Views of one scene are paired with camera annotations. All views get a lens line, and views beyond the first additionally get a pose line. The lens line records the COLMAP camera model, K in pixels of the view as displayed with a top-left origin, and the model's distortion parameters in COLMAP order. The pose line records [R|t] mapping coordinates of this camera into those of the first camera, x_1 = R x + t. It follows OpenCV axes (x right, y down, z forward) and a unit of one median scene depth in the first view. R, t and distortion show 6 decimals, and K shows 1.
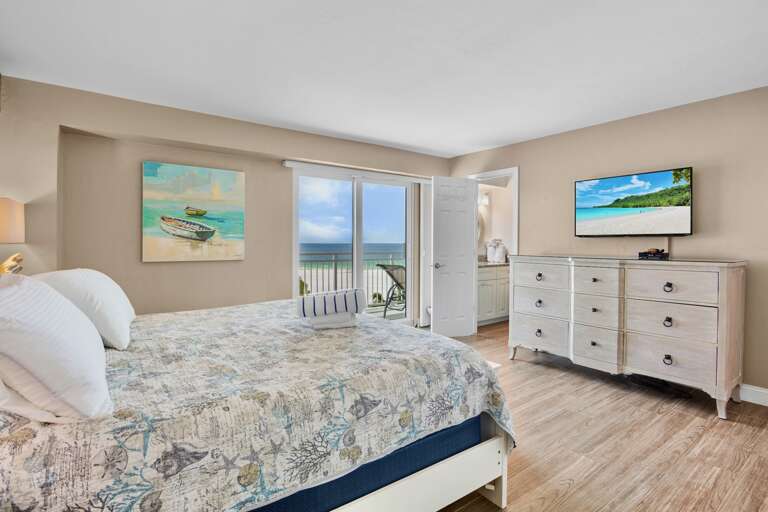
lens RADIAL K [[381.4, 0, 384.5], [0, 381.4, 245.8], [0, 0, 1]] dist [-0.023757, -0.000357]
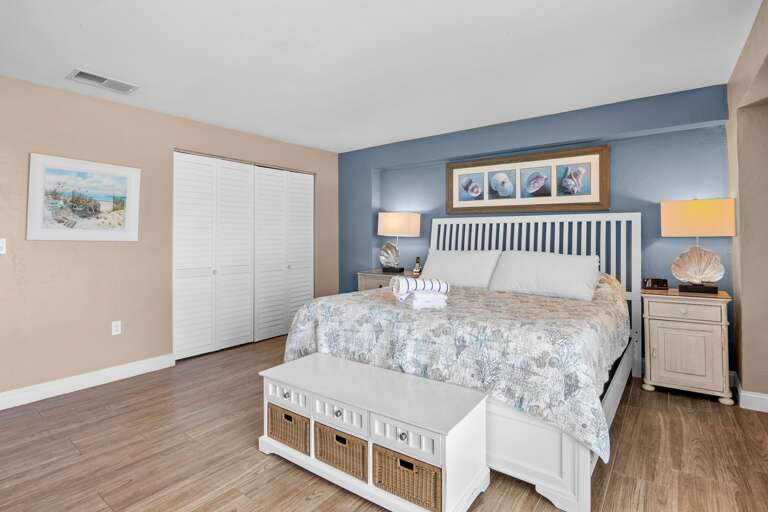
lens RADIAL K [[381.4, 0, 384.5], [0, 381.4, 245.8], [0, 0, 1]] dist [-0.023757, -0.000357]
pose [[-0.962263, 0.004942, -0.272078, 0.297902], [-0.000742, 0.999784, 0.020783, -0.004250], [0.272121, 0.020201, -0.962051, 2.168129]]
